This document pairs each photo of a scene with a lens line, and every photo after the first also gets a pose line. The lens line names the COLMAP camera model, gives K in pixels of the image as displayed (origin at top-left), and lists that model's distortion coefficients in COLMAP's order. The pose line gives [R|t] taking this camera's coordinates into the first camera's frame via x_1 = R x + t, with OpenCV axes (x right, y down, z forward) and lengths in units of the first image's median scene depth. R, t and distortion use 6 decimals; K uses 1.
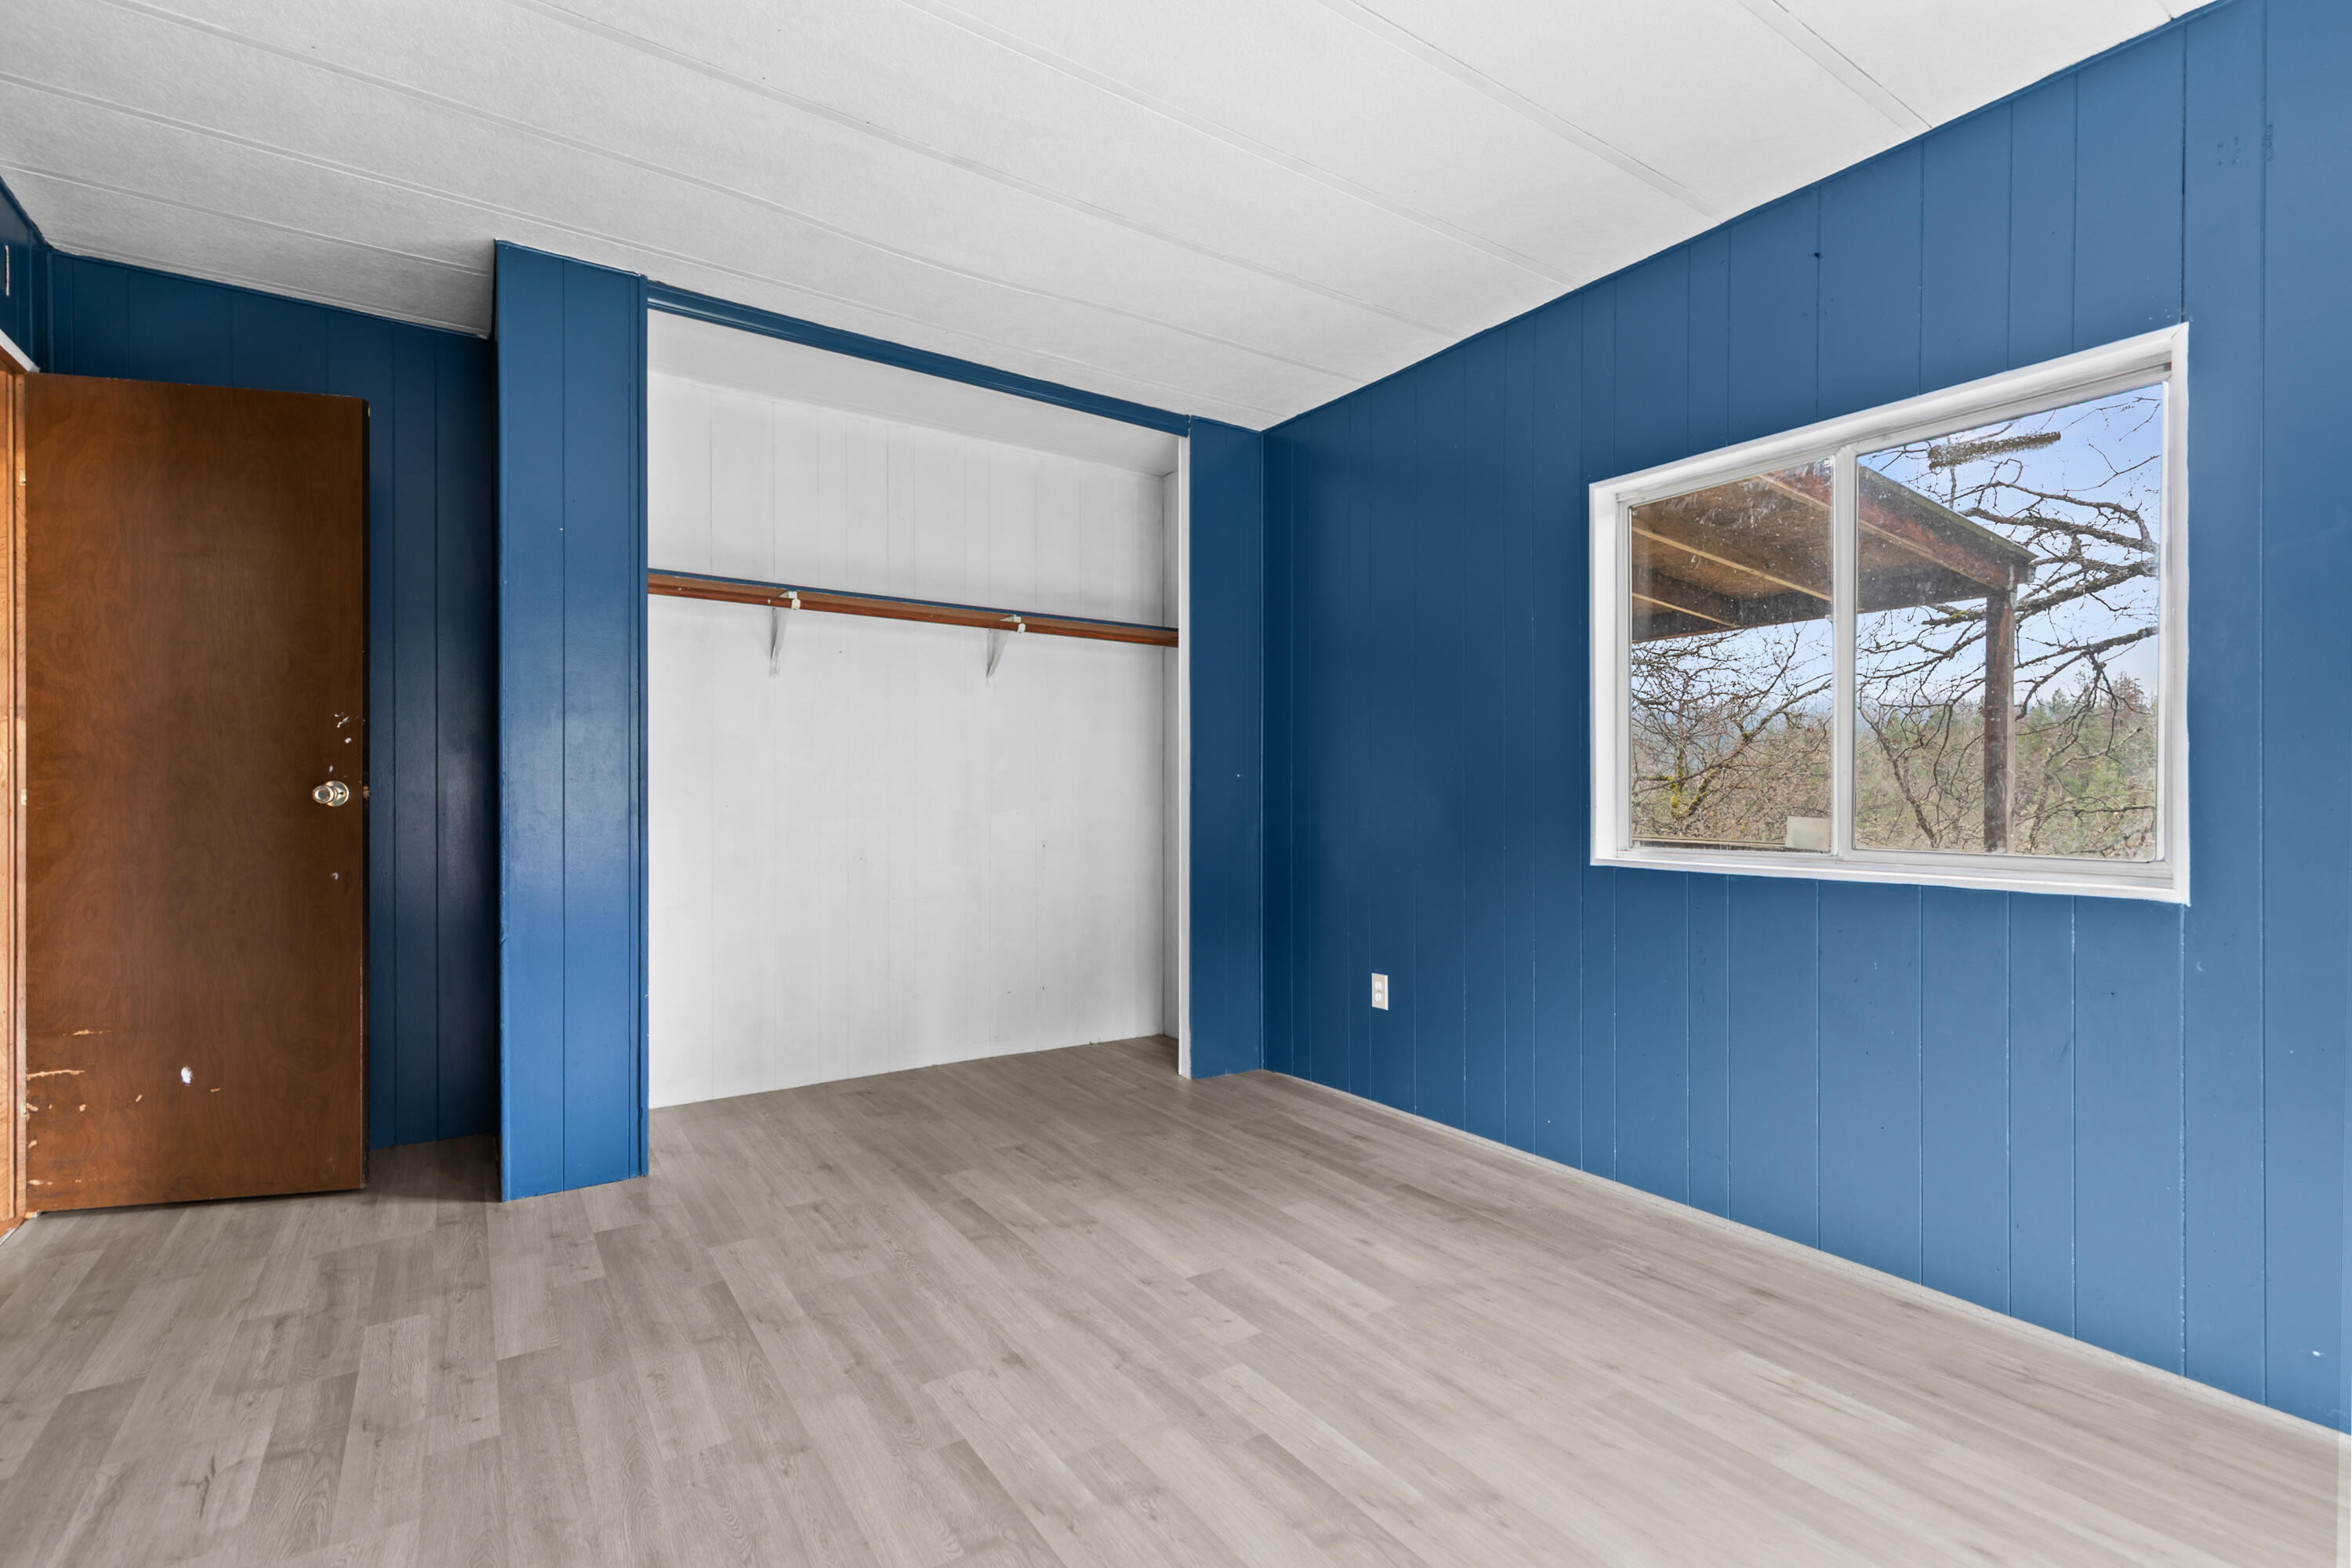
lens RADIAL K [[1068.7, 0, 1187.0], [0, 1068.7, 793.4], [0, 0, 1]] dist [0.010925, -0.000713]
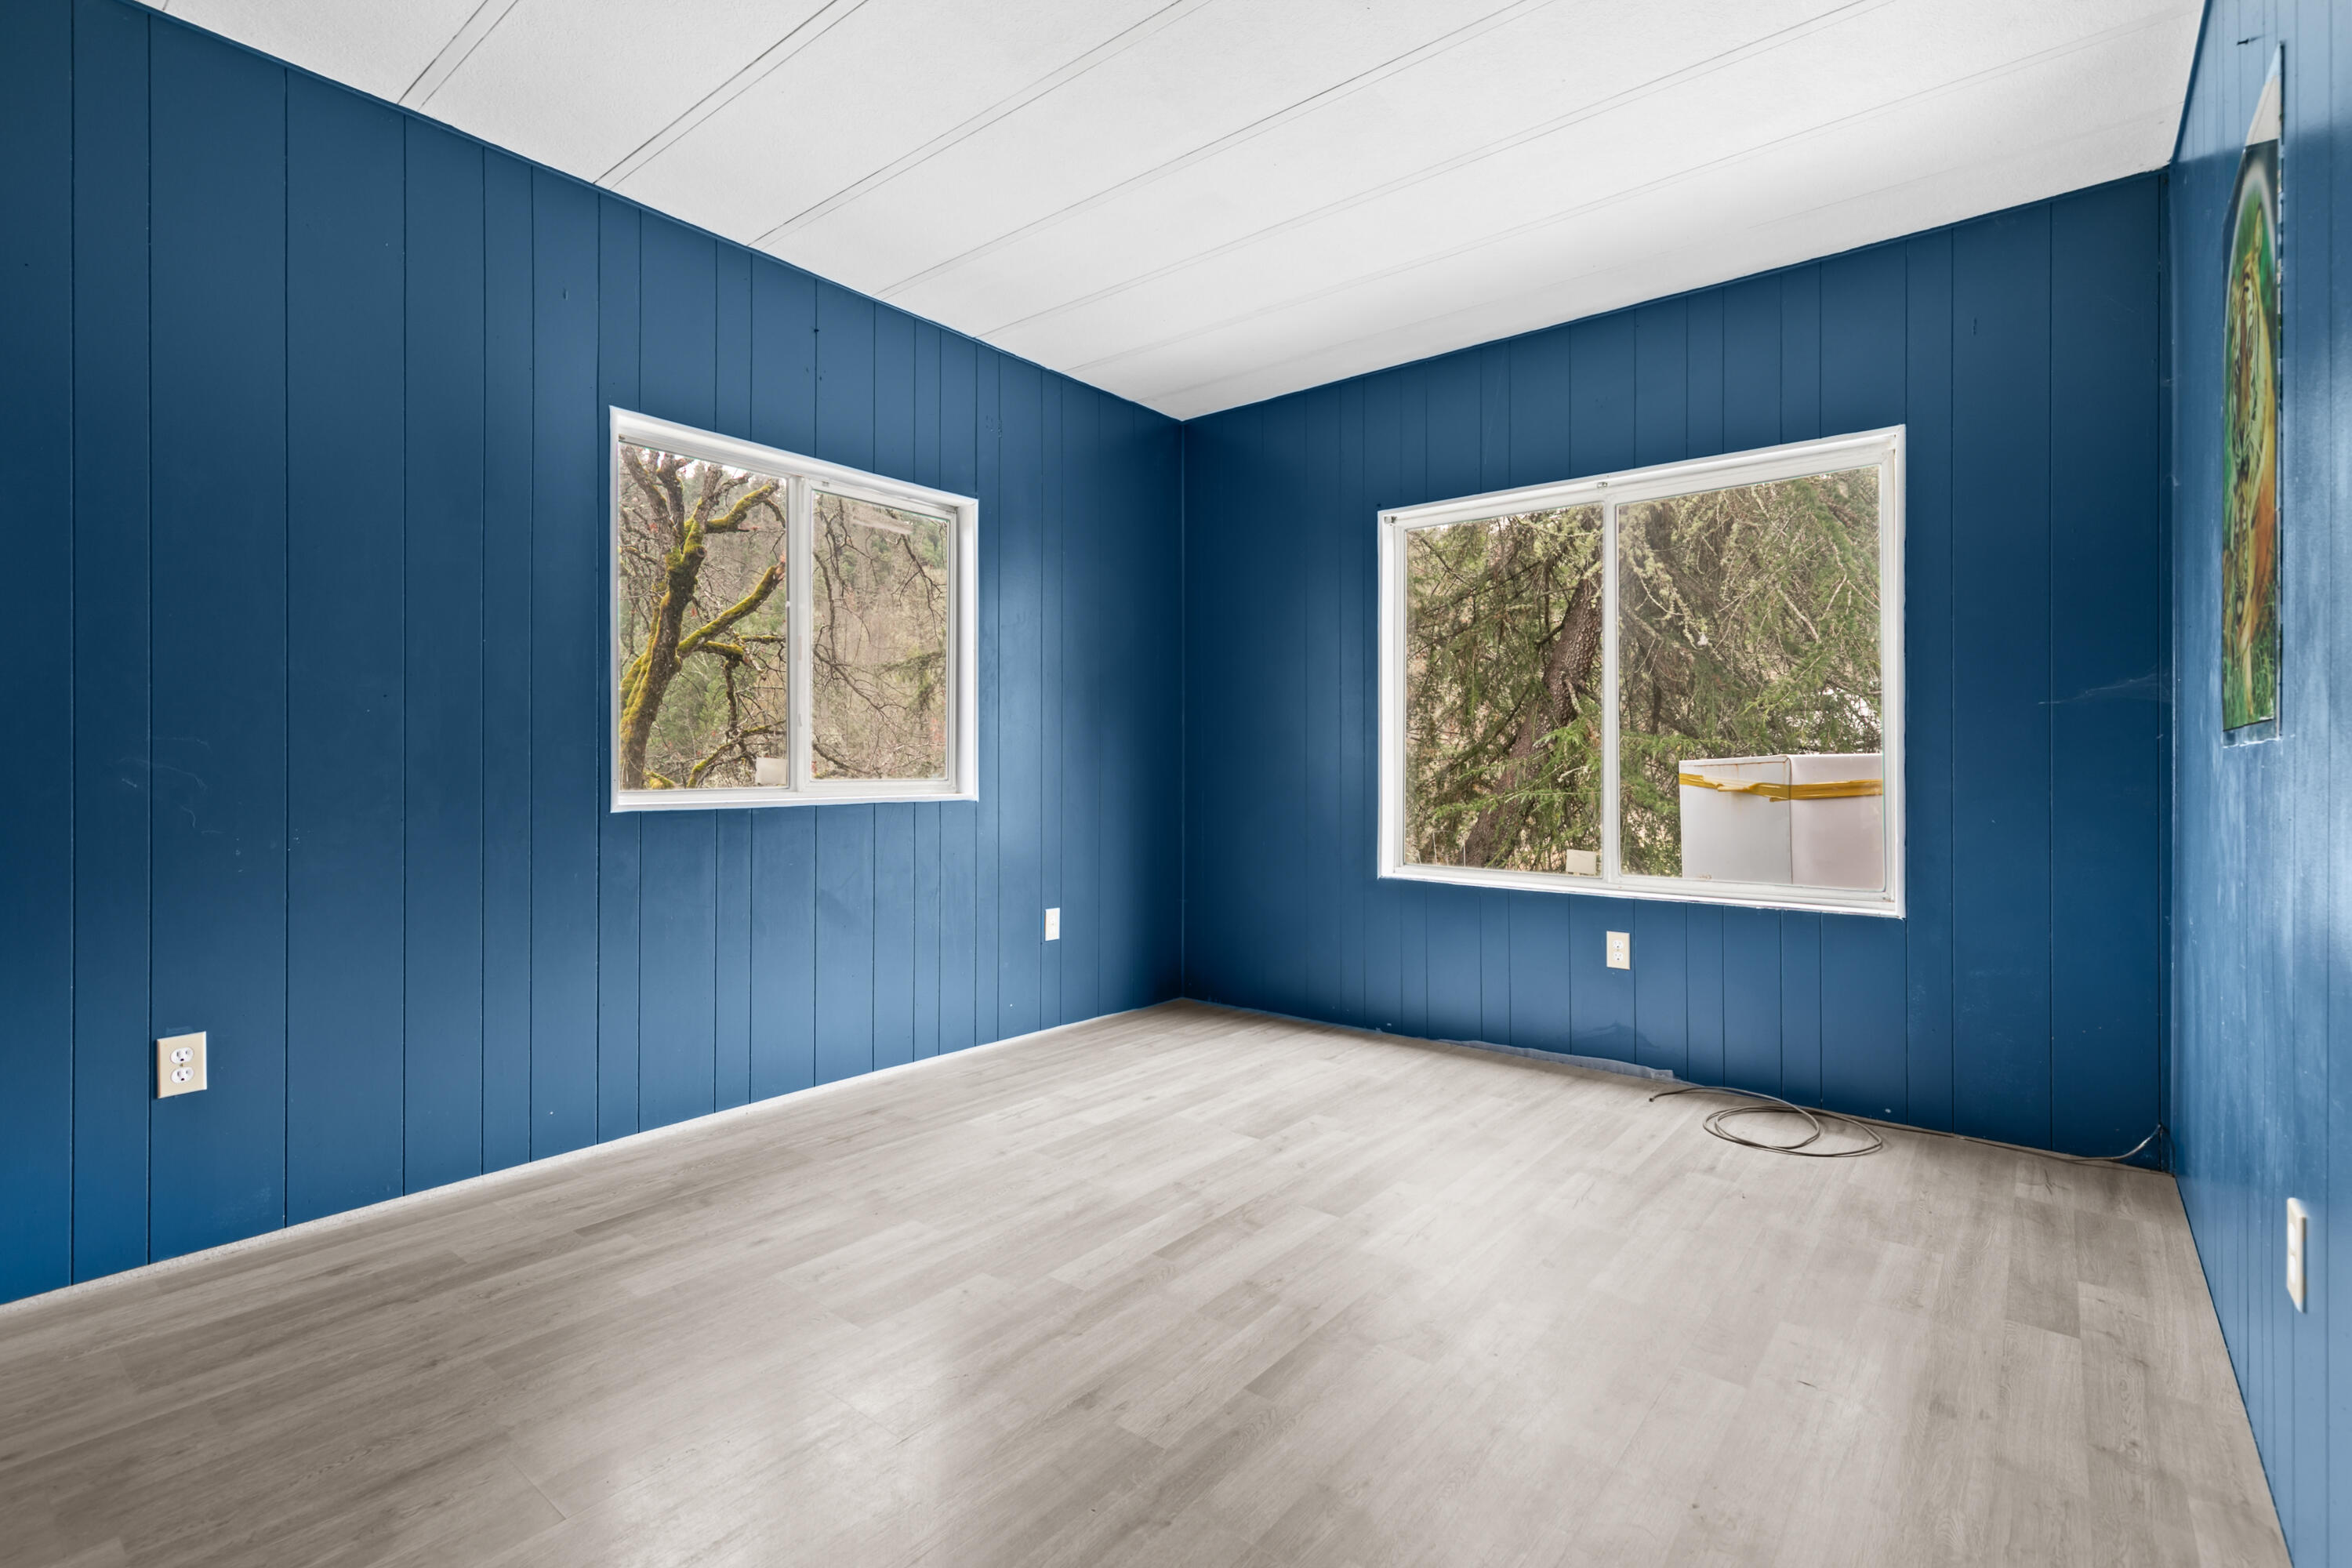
lens RADIAL K [[1068.7, 0, 1190.0], [0, 1068.7, 766.5], [0, 0, 1]] dist [0.010925, -0.000713]
pose [[-0.289912, -0.008657, 0.957014, -0.779787], [-0.004627, 0.999960, 0.007644, 0.021720], [-0.957042, -0.002213, -0.289941, 0.927479]]
